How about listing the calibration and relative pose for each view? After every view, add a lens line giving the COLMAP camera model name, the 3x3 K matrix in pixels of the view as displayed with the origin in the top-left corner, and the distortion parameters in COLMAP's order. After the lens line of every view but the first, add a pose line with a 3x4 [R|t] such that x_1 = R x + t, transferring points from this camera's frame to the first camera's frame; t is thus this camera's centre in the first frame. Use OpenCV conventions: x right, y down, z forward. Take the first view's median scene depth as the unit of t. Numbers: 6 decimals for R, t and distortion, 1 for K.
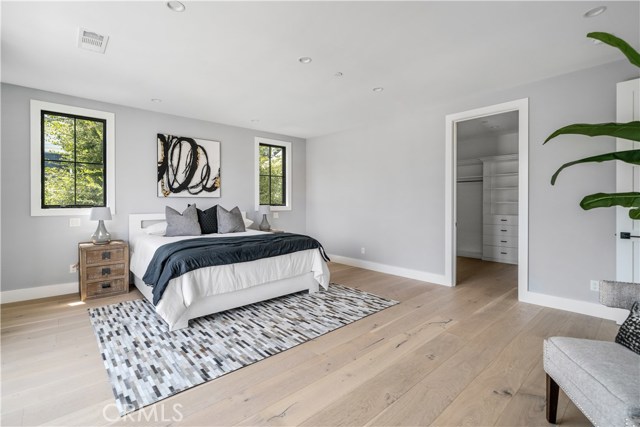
lens RADIAL K [[298.4, 0, 305.3], [0, 298.4, 204.2], [0, 0, 1]] dist [0.000346, 0.000113]
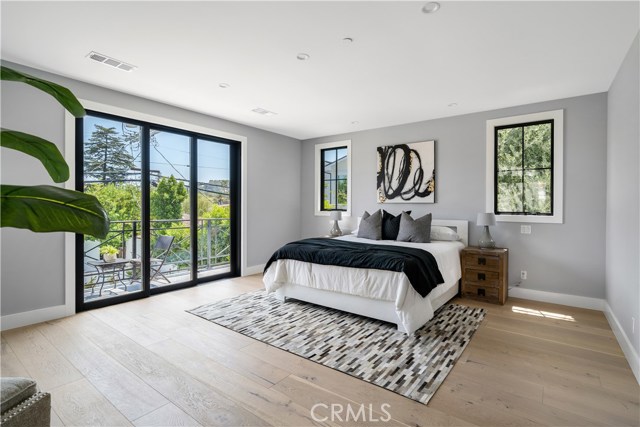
lens RADIAL K [[305.8, 0, 316.8], [0, 305.8, 212.0], [0, 0, 1]] dist [-0.002063, 0.000133]
pose [[0.210164, 0.020654, -0.977448, 0.741972], [-0.016646, 0.999707, 0.017545, -0.008679], [0.977524, 0.012583, 0.210447, 0.660308]]
